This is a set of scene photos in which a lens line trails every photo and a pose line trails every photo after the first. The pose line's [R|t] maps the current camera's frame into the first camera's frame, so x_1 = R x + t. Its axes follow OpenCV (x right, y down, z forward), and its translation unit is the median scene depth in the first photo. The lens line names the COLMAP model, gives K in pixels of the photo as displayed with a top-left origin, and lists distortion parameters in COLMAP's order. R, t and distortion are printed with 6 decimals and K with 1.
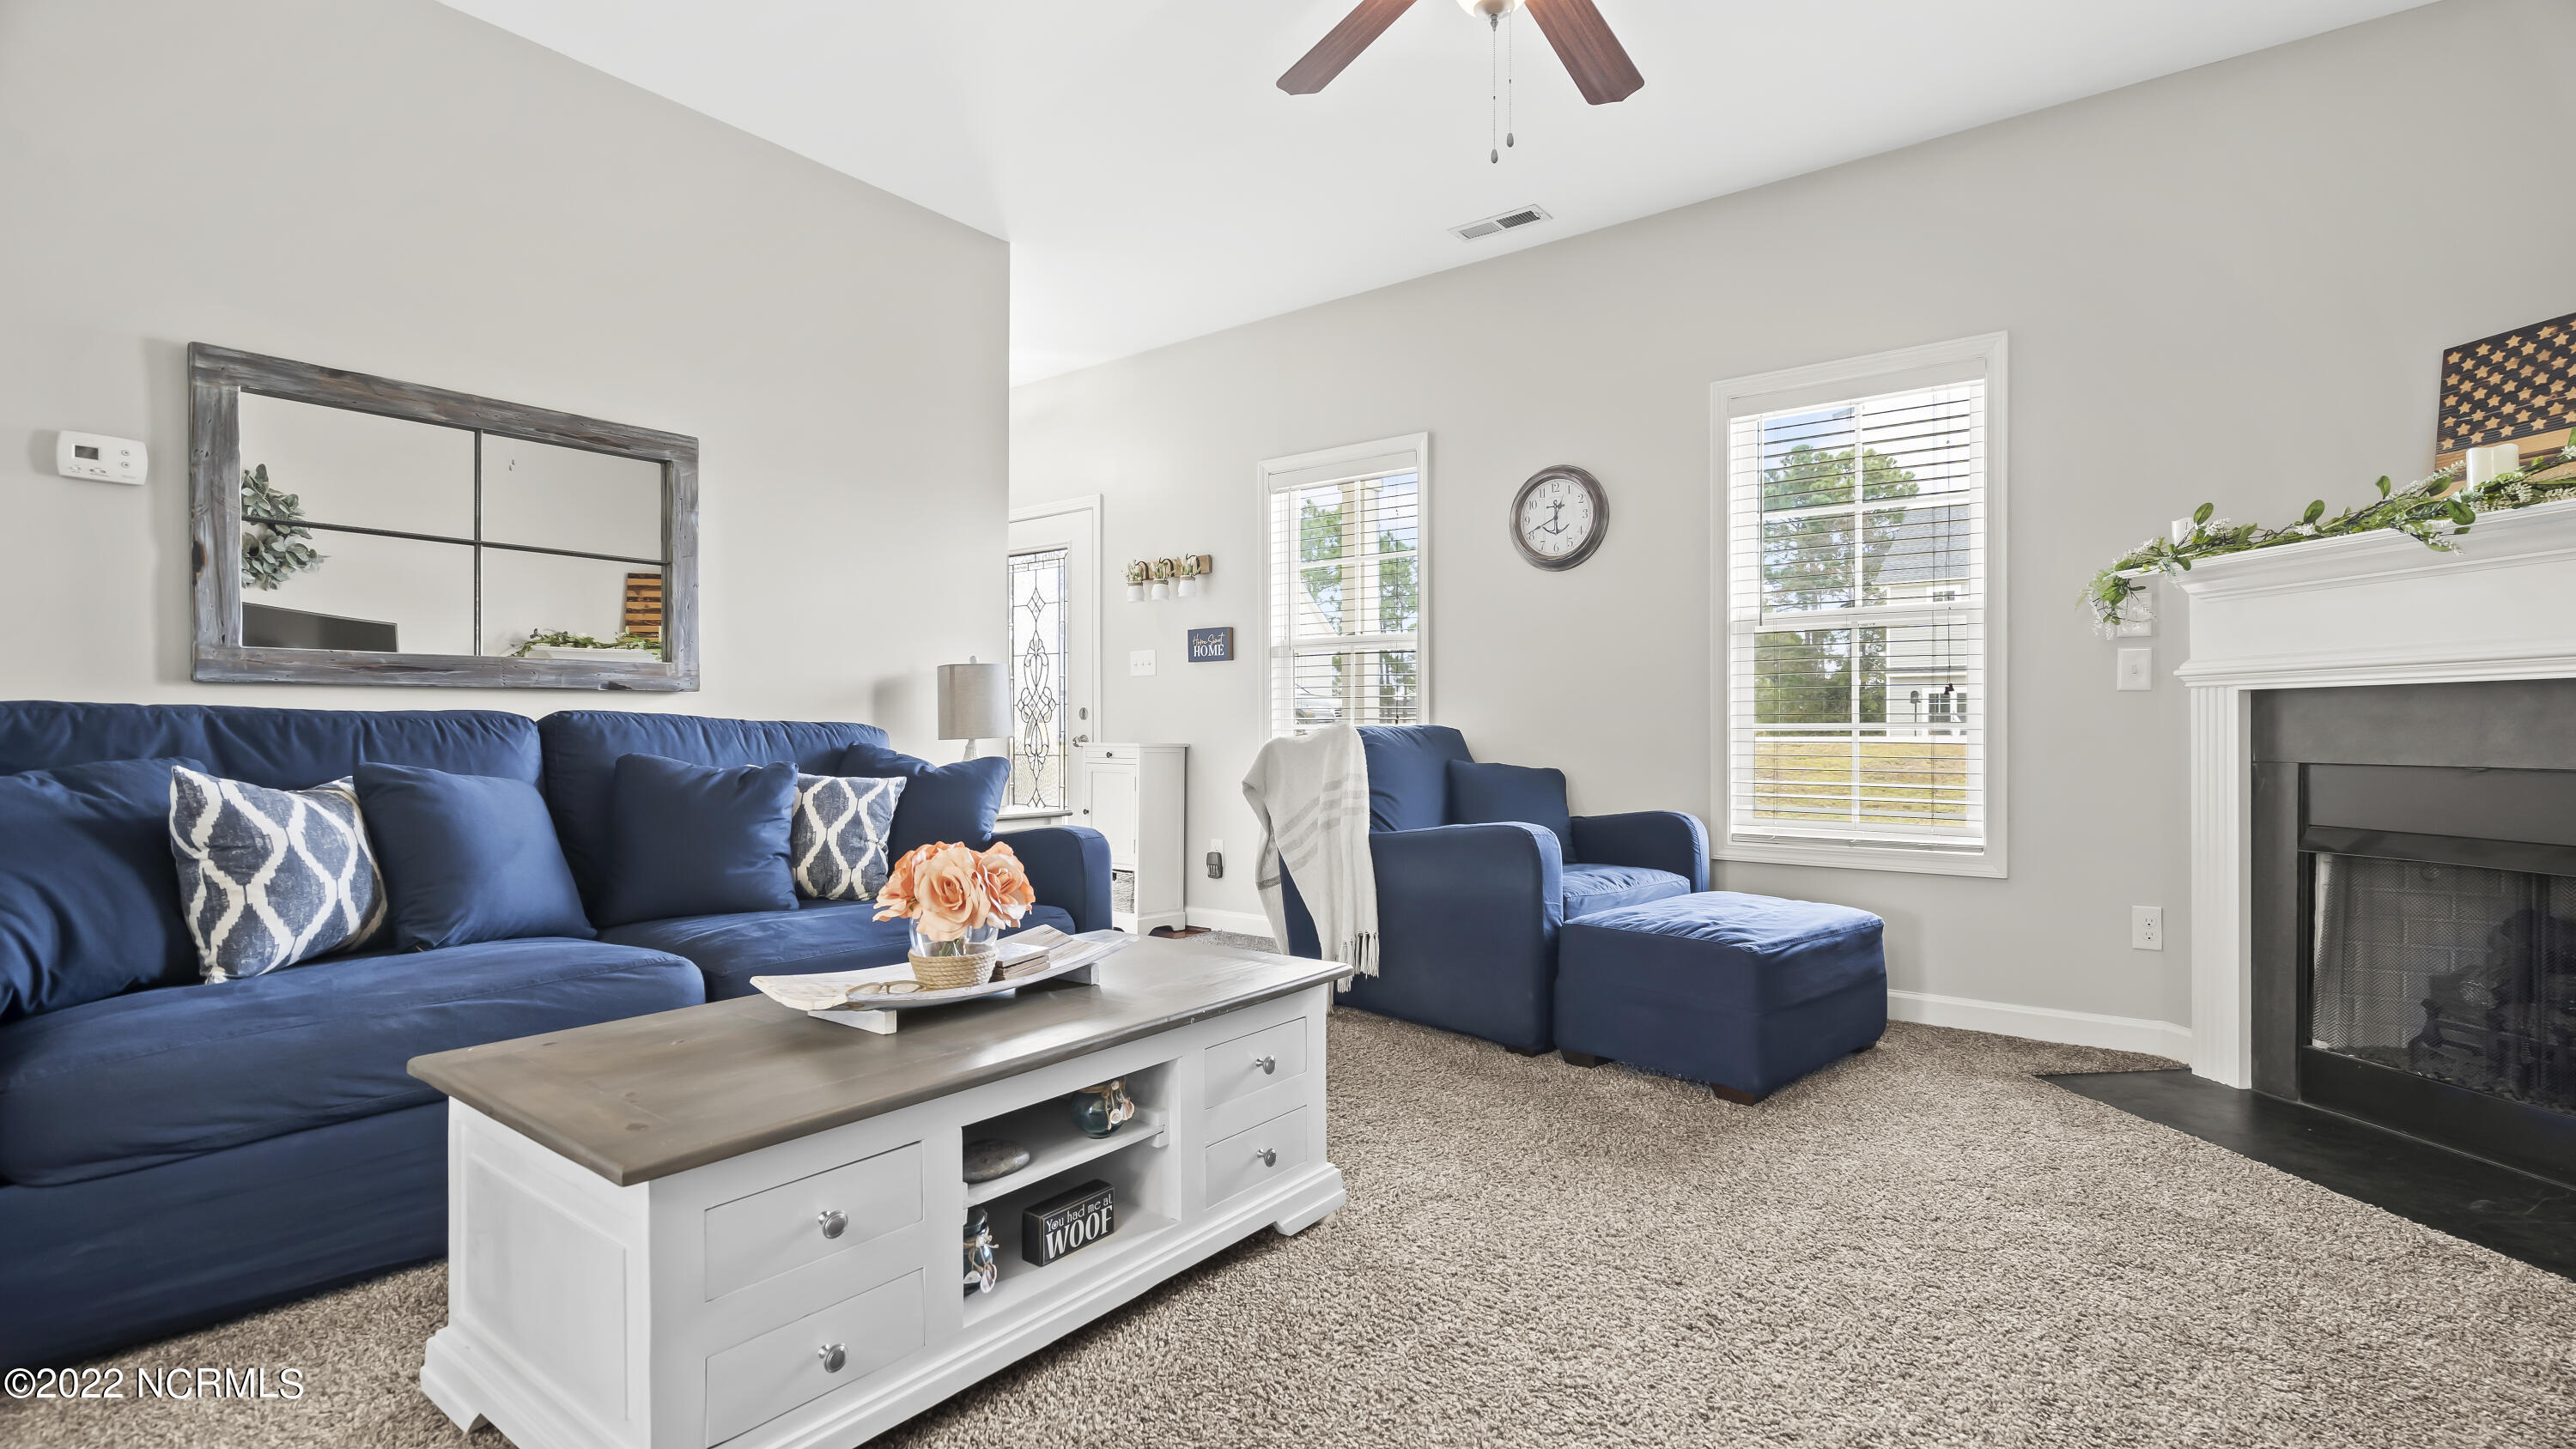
lens RADIAL K [[1179.7, 0, 1288.0], [0, 1179.7, 724.5], [0, 0, 1]] dist [0.001104, 0.000645]
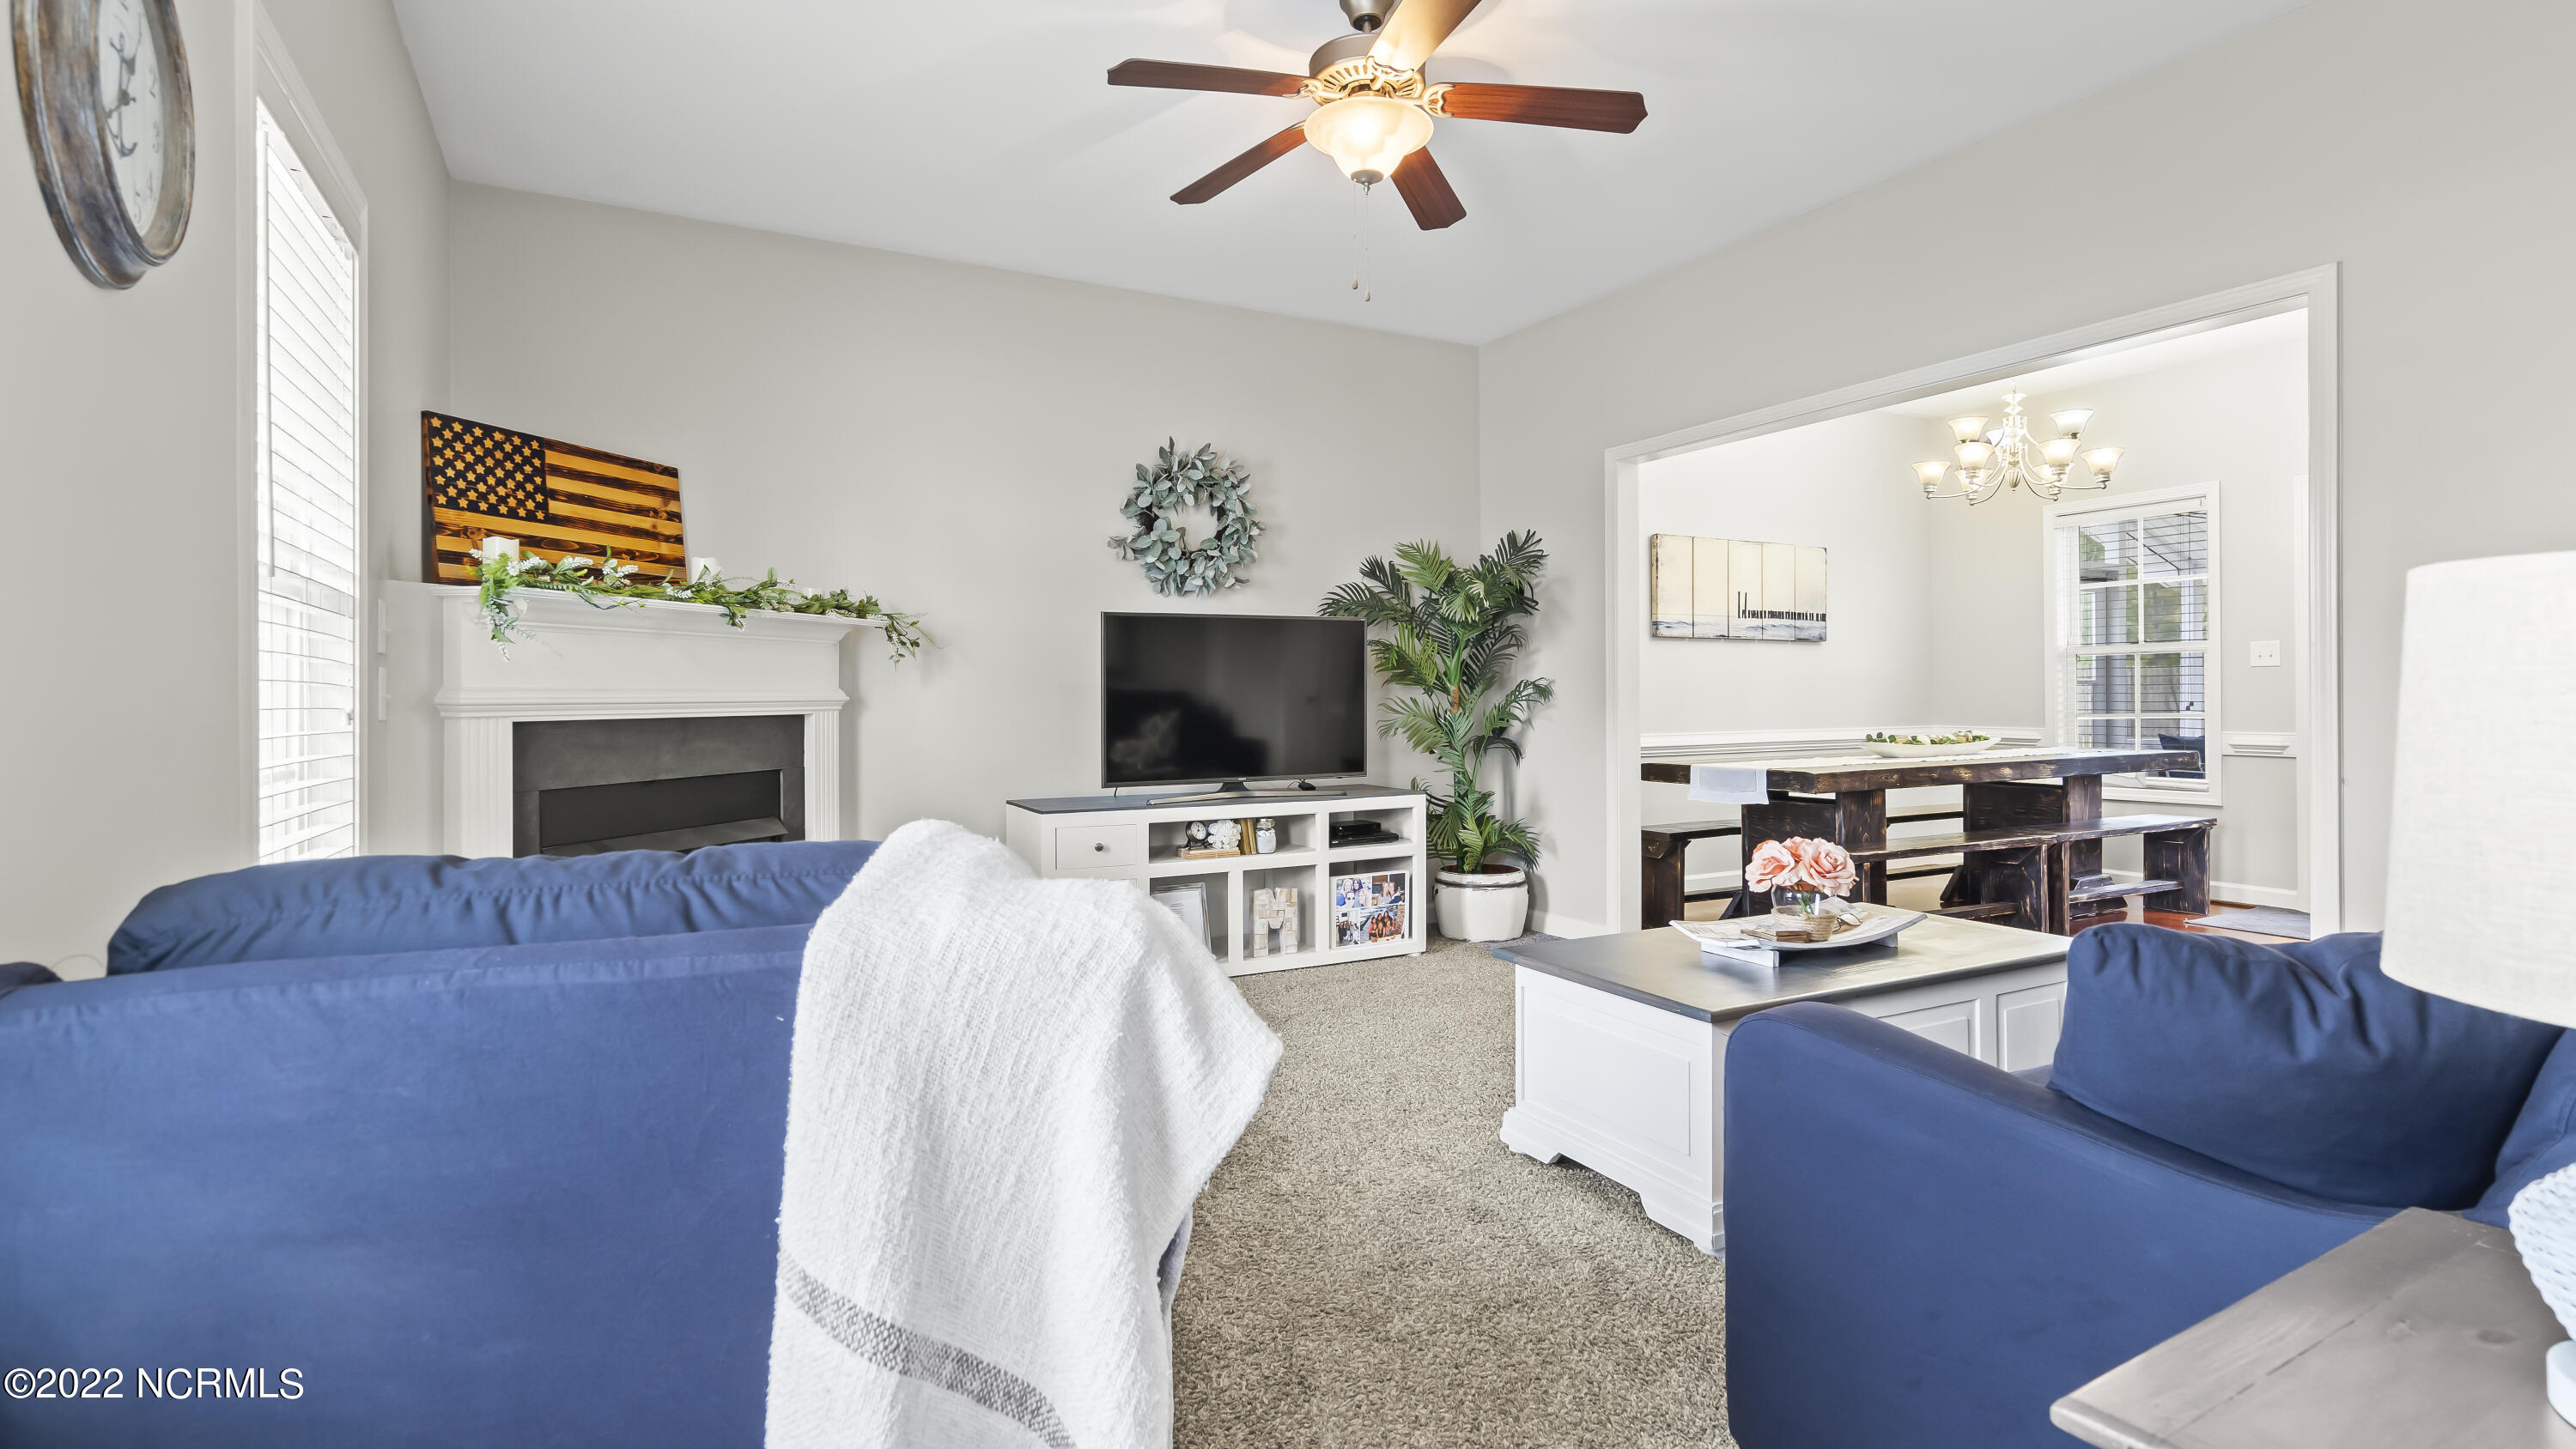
lens RADIAL K [[1210.4, 0, 1288.0], [0, 1210.4, 724.5], [0, 0, 1]] dist [0.003032, 0.000723]
pose [[-0.906361, -0.001792, 0.422501, -0.201636], [0.006746, 0.999802, 0.018713, -0.039154], [-0.422451, 0.019811, -0.906169, 1.560595]]
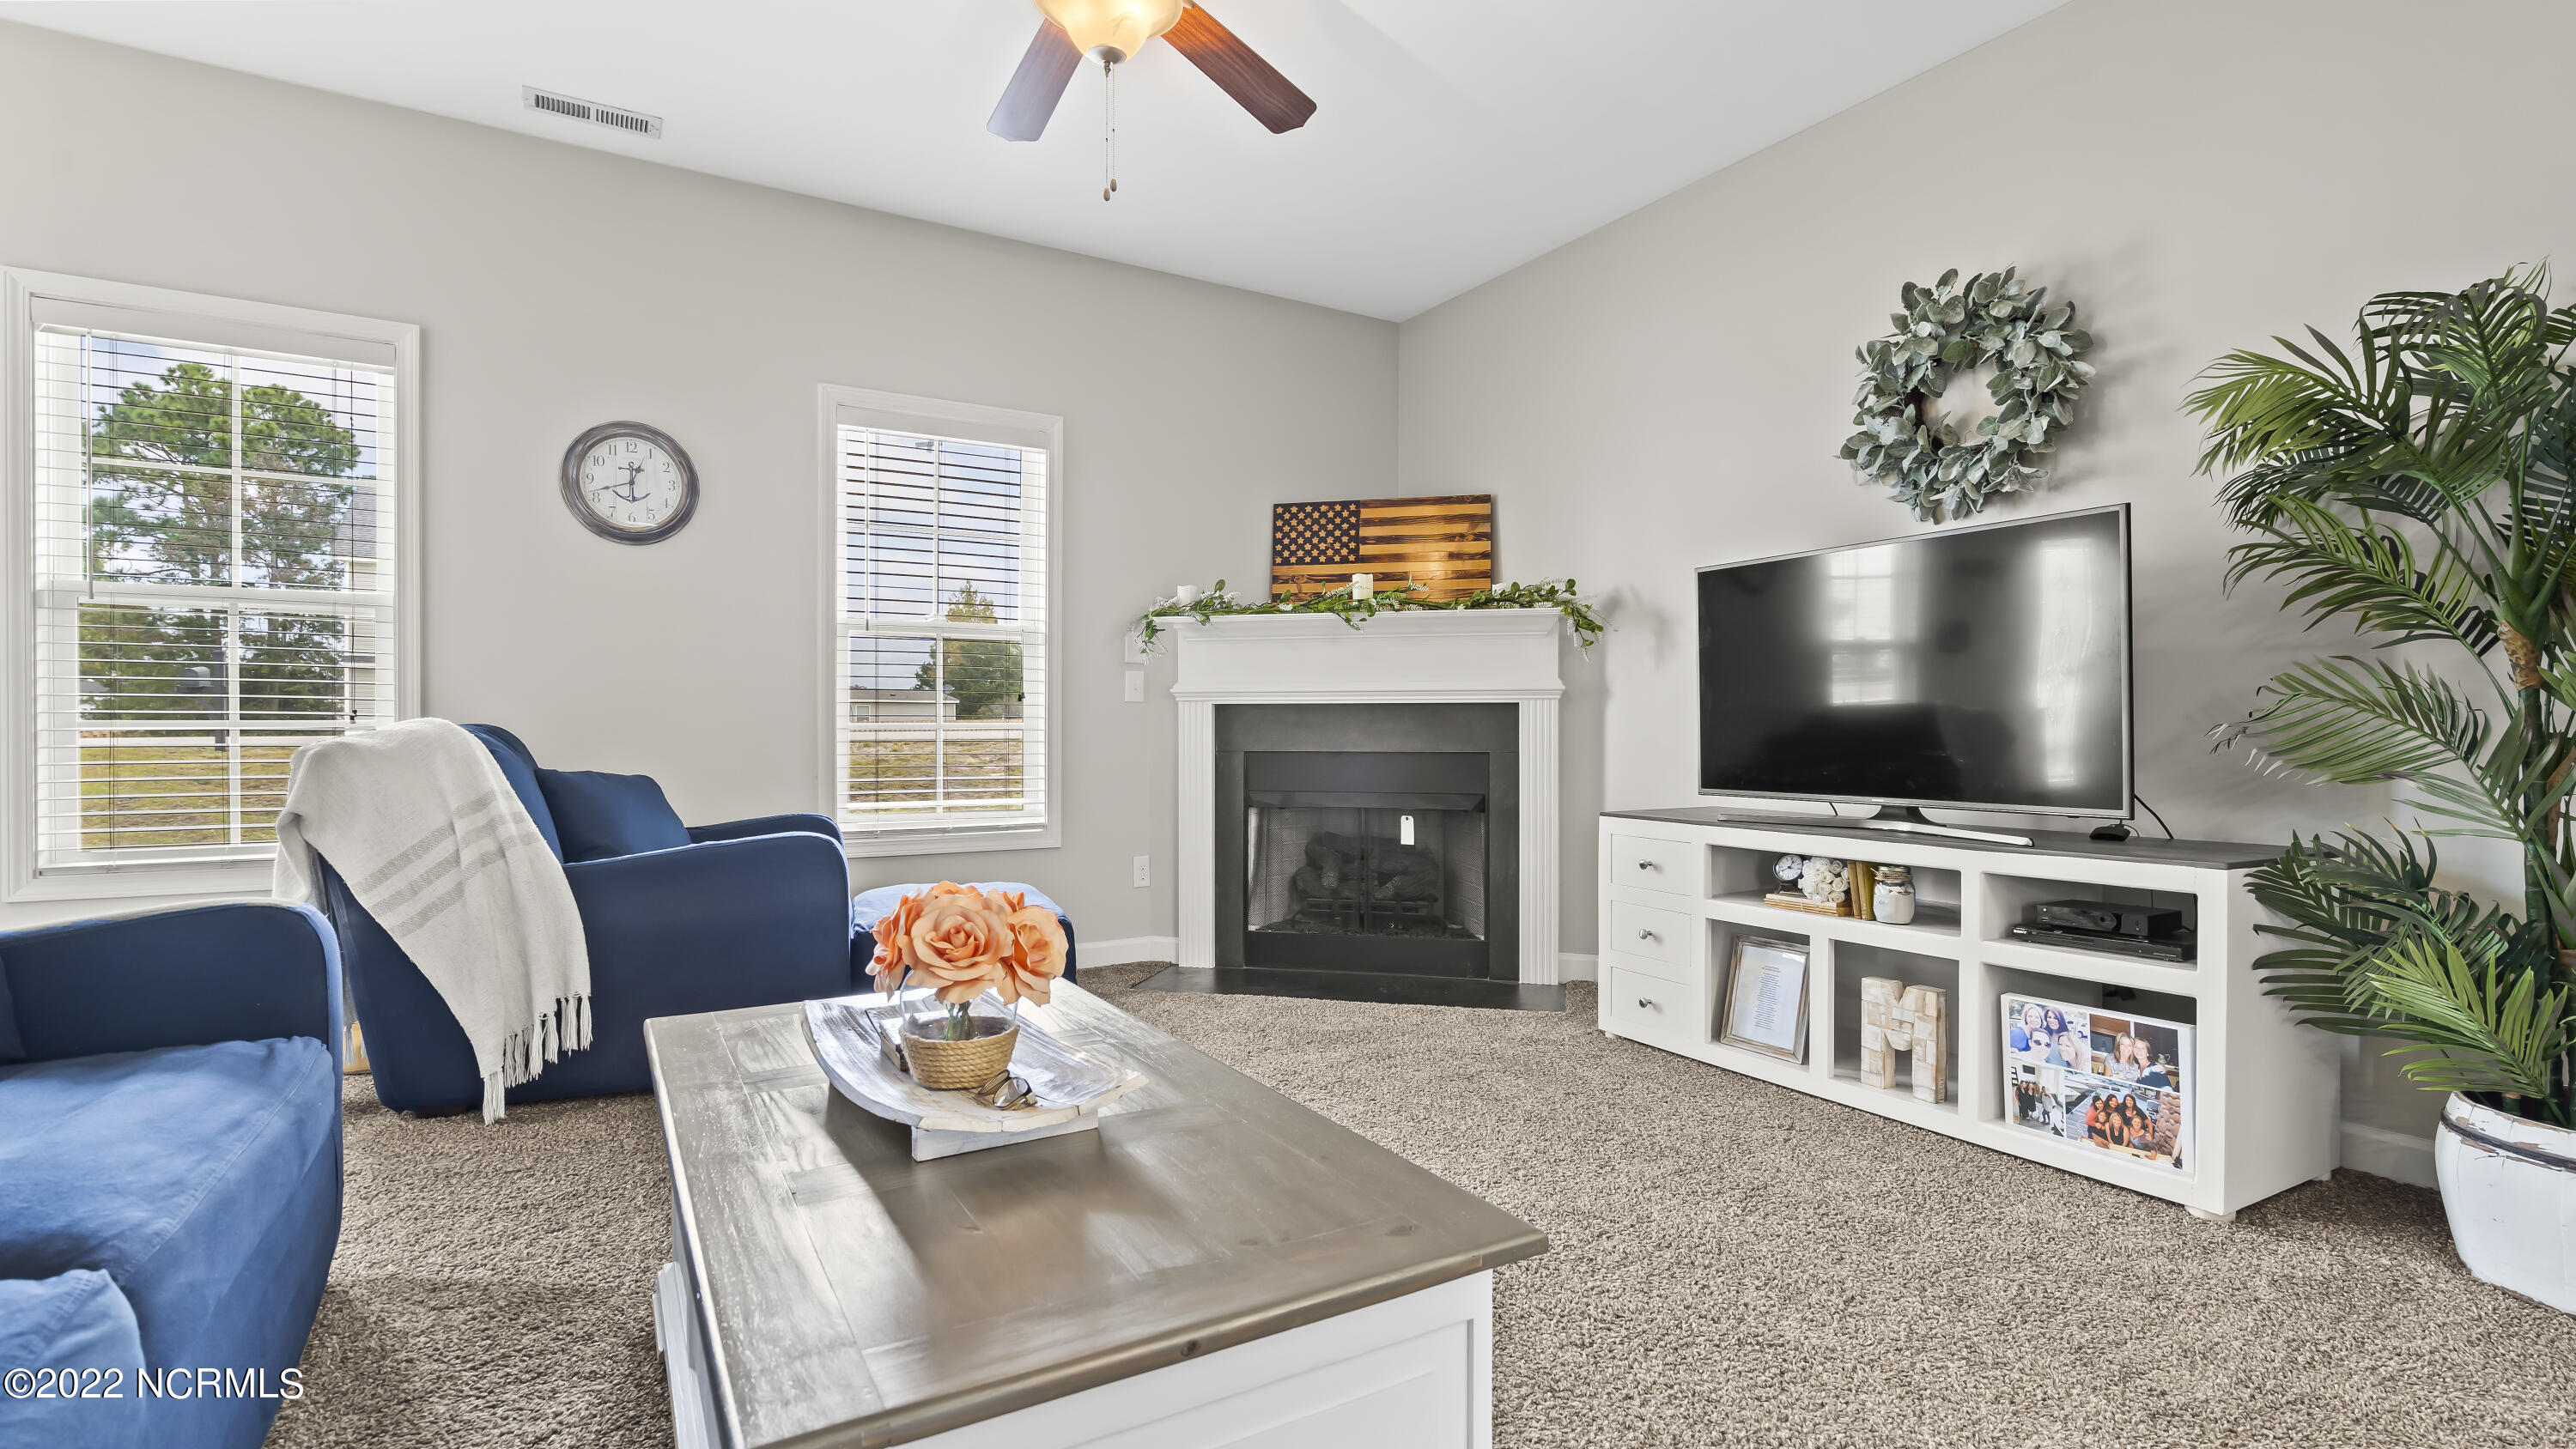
lens RADIAL K [[1210.4, 0, 1288.0], [0, 1210.4, 724.5], [0, 0, 1]] dist [0.003032, 0.000723]
pose [[0.368452, 0.003179, 0.929641, -0.567520], [-0.004176, 0.999990, -0.001764, -0.000542], [-0.929637, -0.003232, 0.368461, 0.321726]]
